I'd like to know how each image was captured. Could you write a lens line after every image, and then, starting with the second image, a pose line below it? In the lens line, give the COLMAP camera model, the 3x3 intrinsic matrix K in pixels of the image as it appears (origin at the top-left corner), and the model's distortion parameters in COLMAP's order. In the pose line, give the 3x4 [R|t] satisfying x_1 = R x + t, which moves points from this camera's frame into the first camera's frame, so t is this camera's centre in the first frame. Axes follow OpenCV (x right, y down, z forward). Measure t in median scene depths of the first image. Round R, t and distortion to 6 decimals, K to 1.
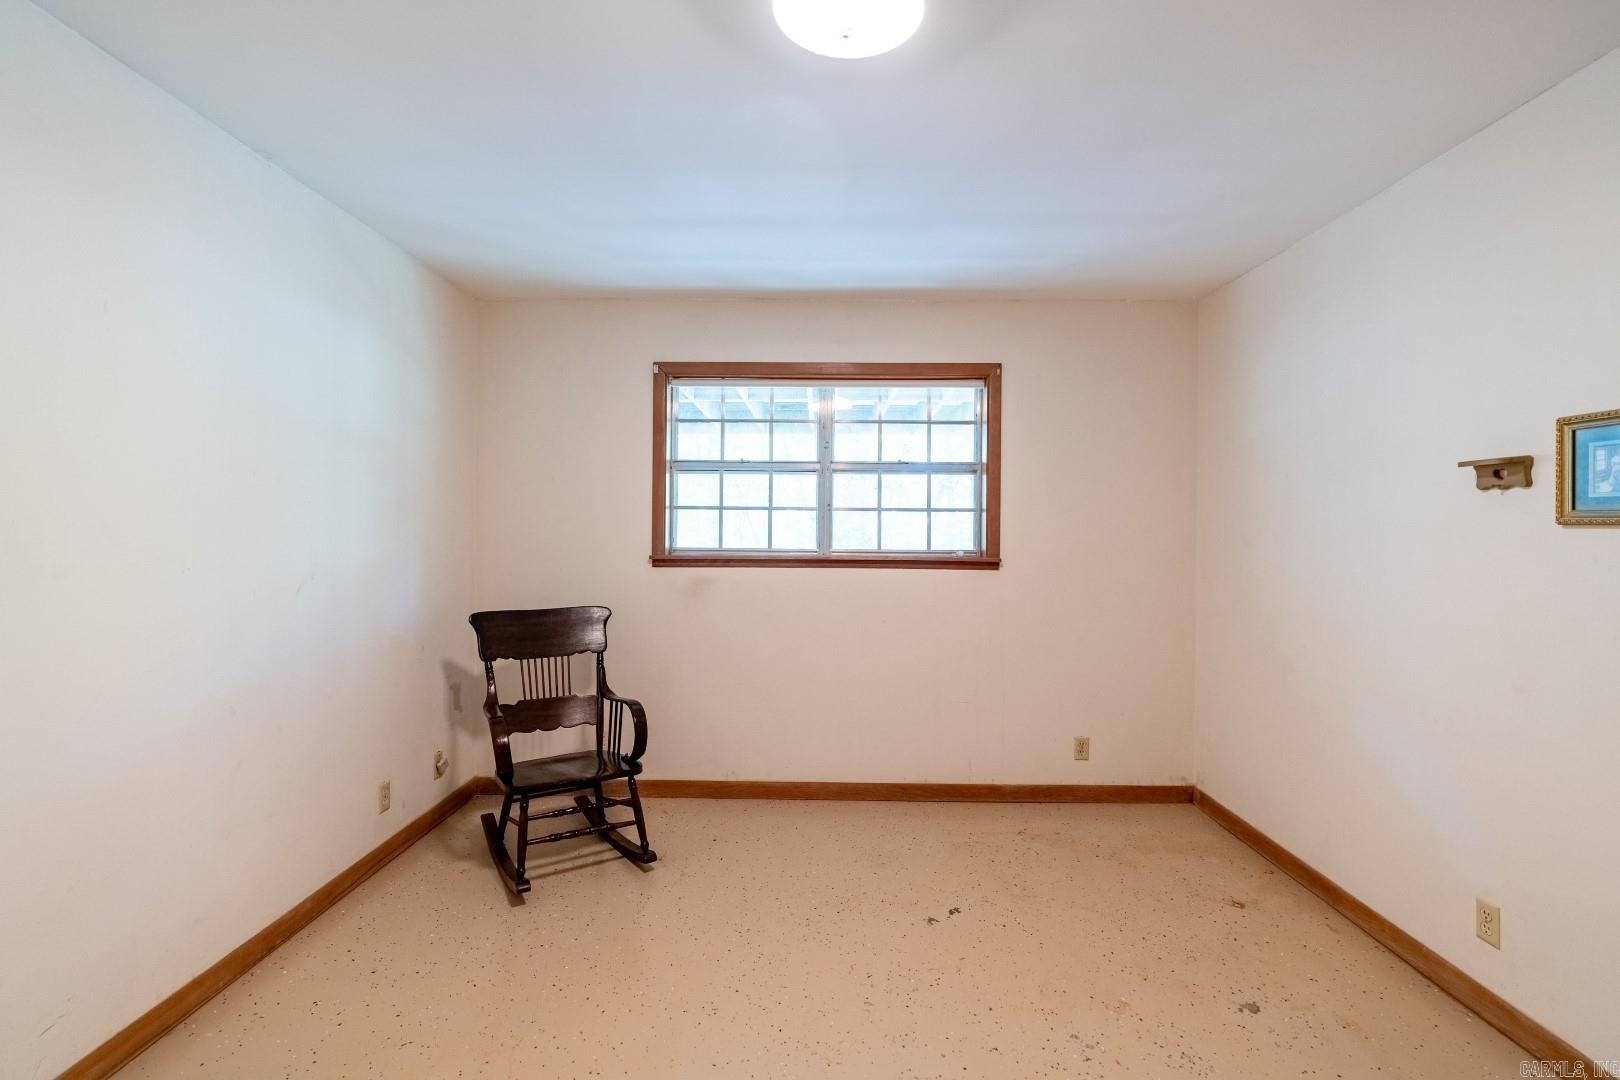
lens RADIAL K [[727.5, 0, 804.4], [0, 727.5, 532.8], [0, 0, 1]] dist [-0.011785, 0.004865]
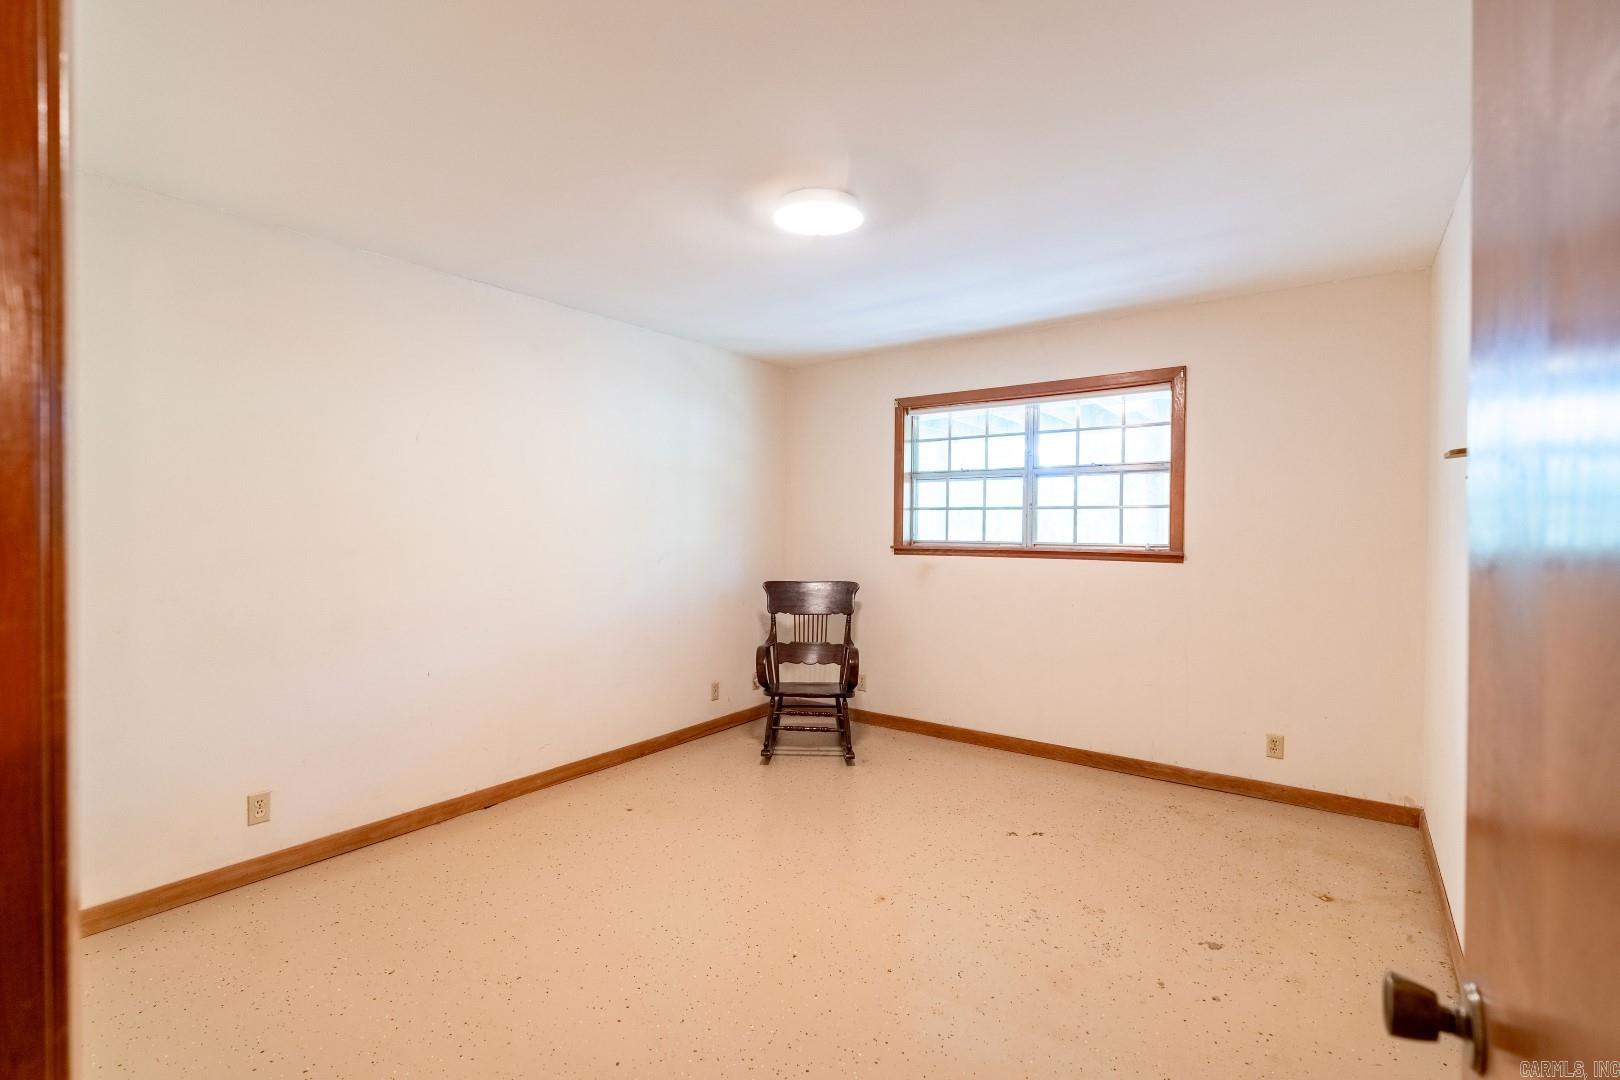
lens RADIAL K [[727.5, 0, 803.9], [0, 727.5, 529.2], [0, 0, 1]] dist [-0.011785, 0.004865]
pose [[0.812929, -0.001643, -0.582360, 0.425046], [0.001609, 0.999999, -0.000574, 0.001874], [0.582360, -0.000470, 0.812931, -0.166710]]
